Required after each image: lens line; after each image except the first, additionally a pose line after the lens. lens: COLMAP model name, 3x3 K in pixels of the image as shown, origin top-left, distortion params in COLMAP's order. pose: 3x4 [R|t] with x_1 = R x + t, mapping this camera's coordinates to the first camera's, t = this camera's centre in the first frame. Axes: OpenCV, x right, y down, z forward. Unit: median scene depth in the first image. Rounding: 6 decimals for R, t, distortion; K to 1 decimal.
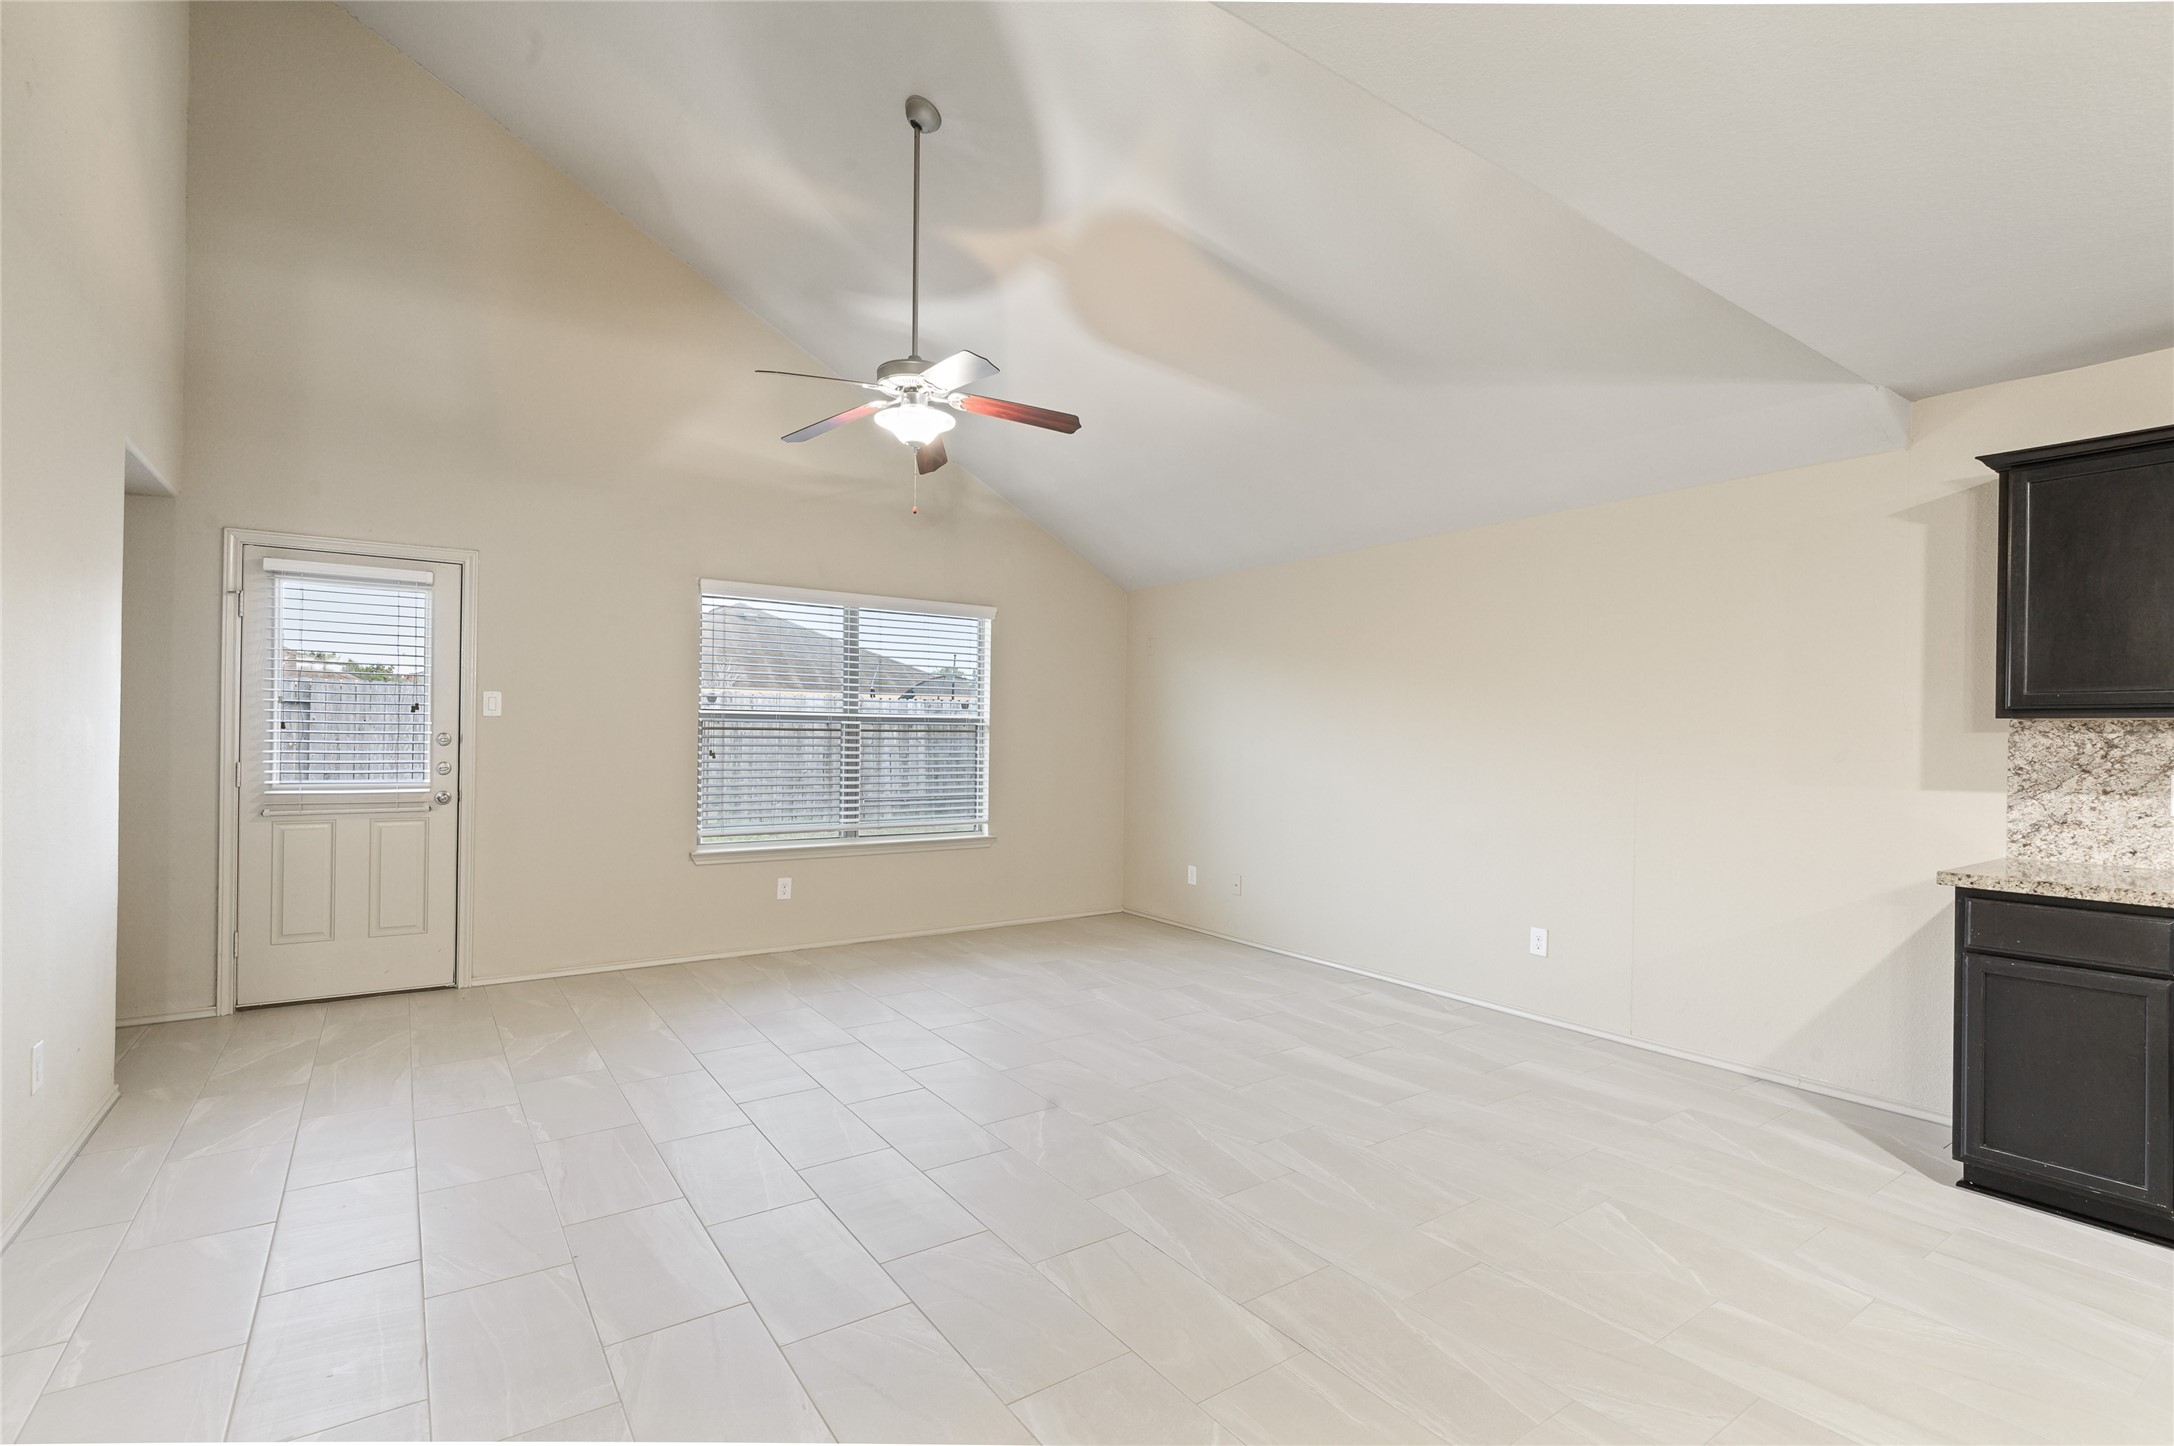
lens RADIAL K [[999.7, 0, 1087.0], [0, 999.7, 723.0], [0, 0, 1]] dist [0.000393, -0.000555]
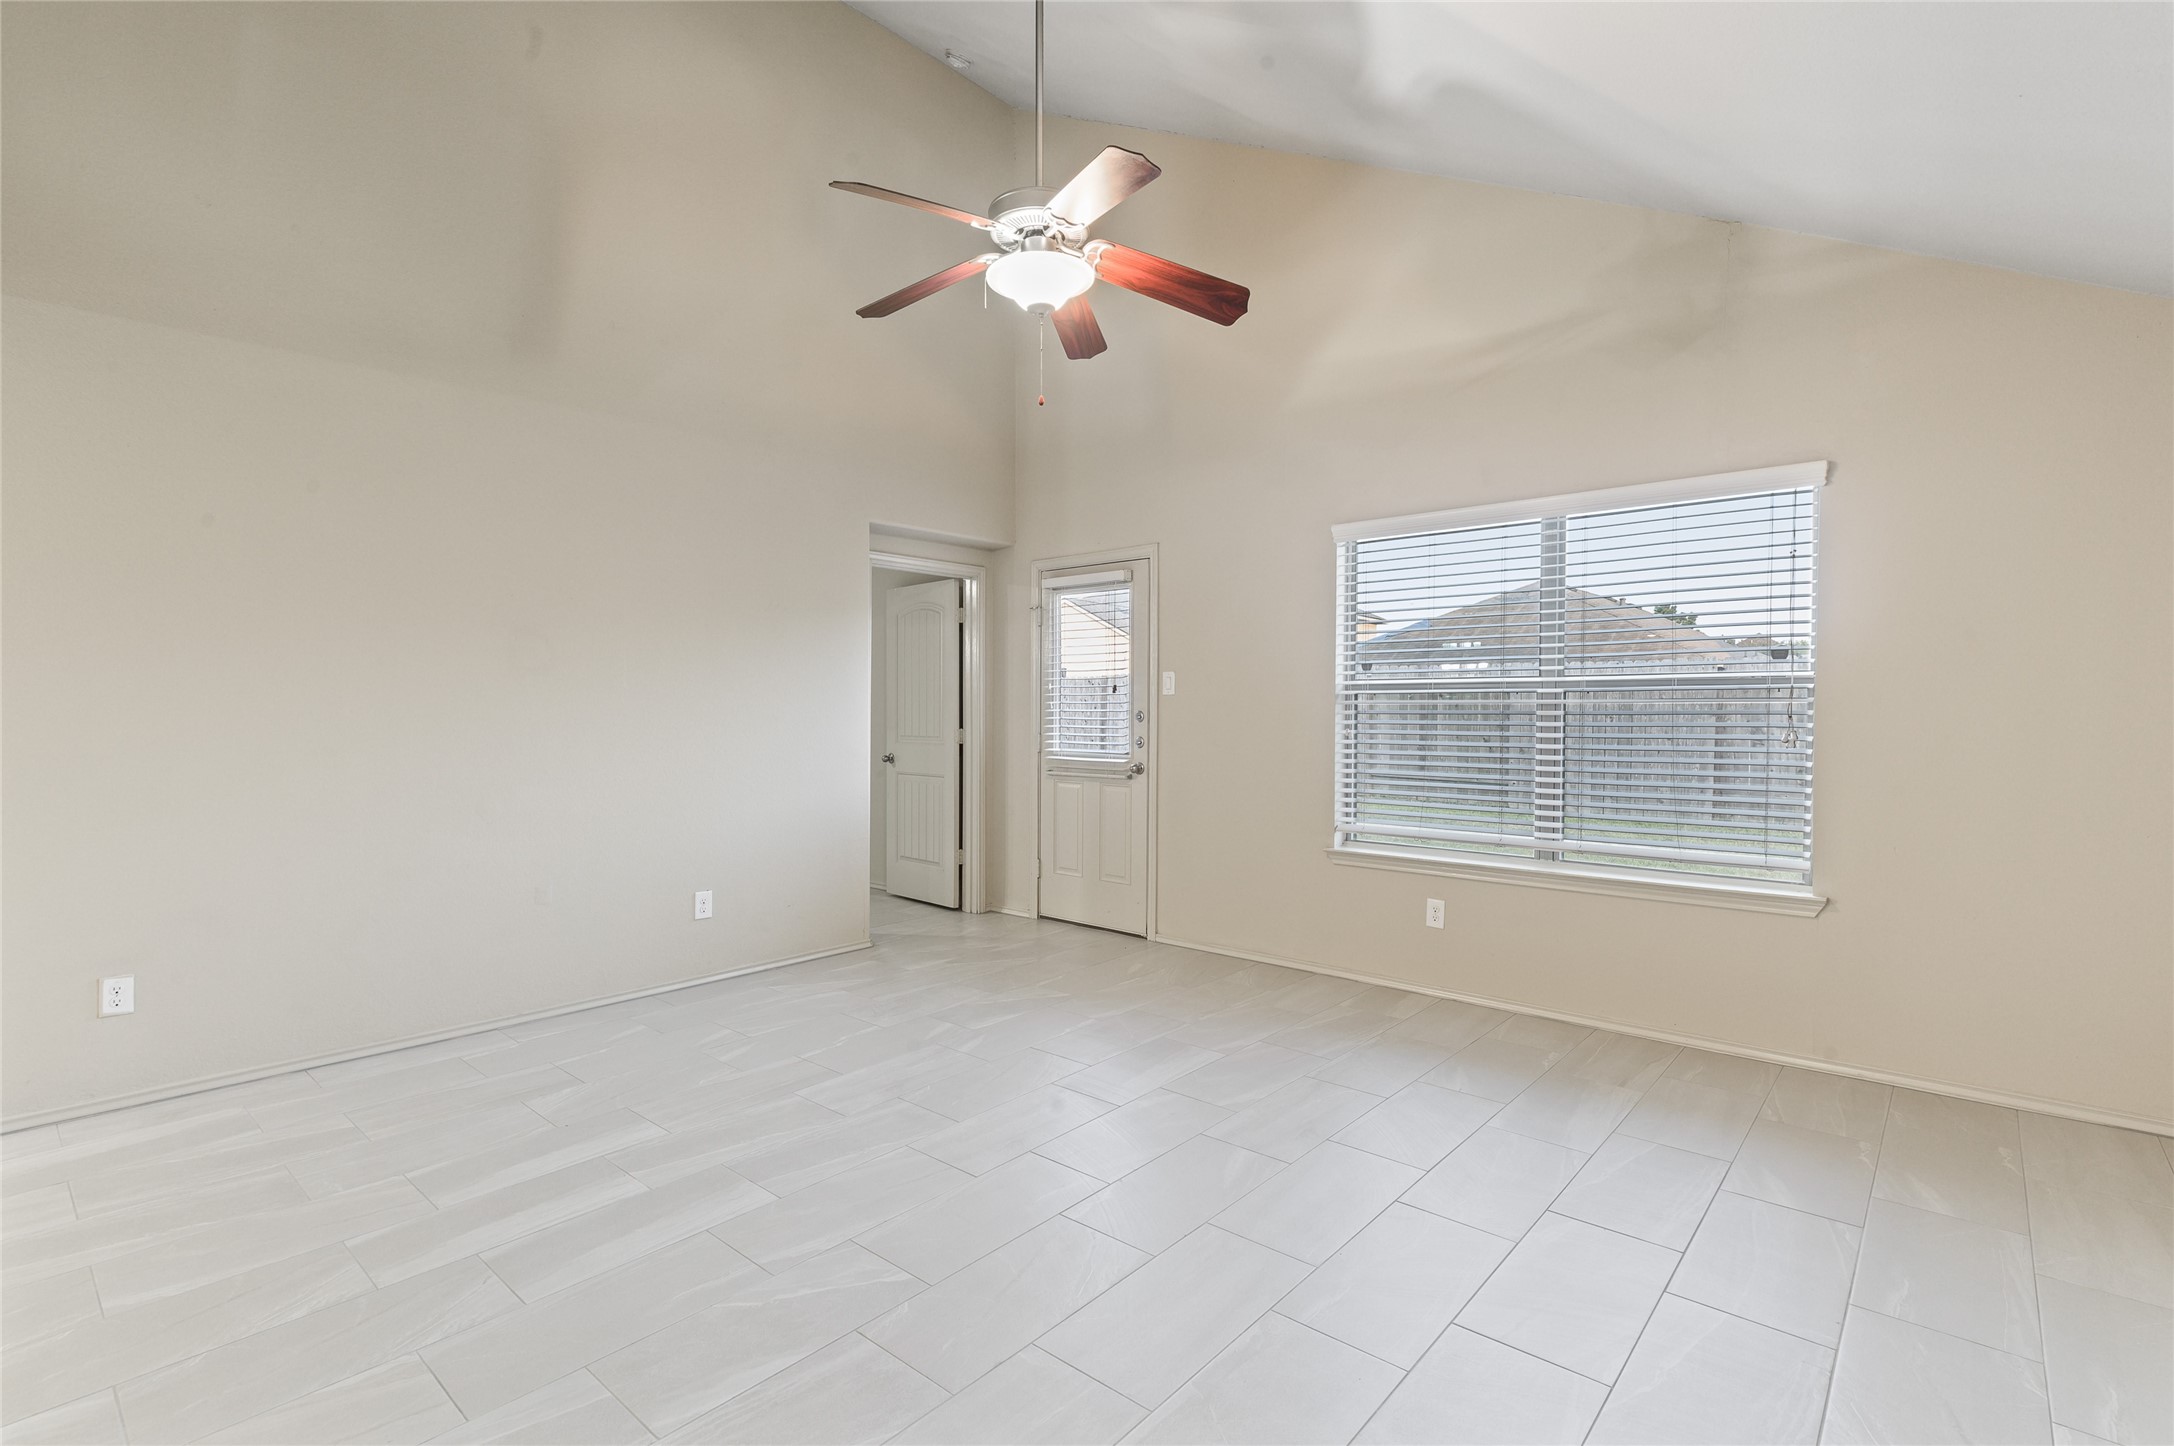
lens RADIAL K [[999.7, 0, 1087.0], [0, 999.7, 723.0], [0, 0, 1]] dist [0.000393, -0.000555]
pose [[0.237291, -0.000120, -0.971439, 0.463636], [0.015866, 0.999867, 0.003752, 0.019805], [0.971309, -0.016303, 0.237261, 0.723227]]
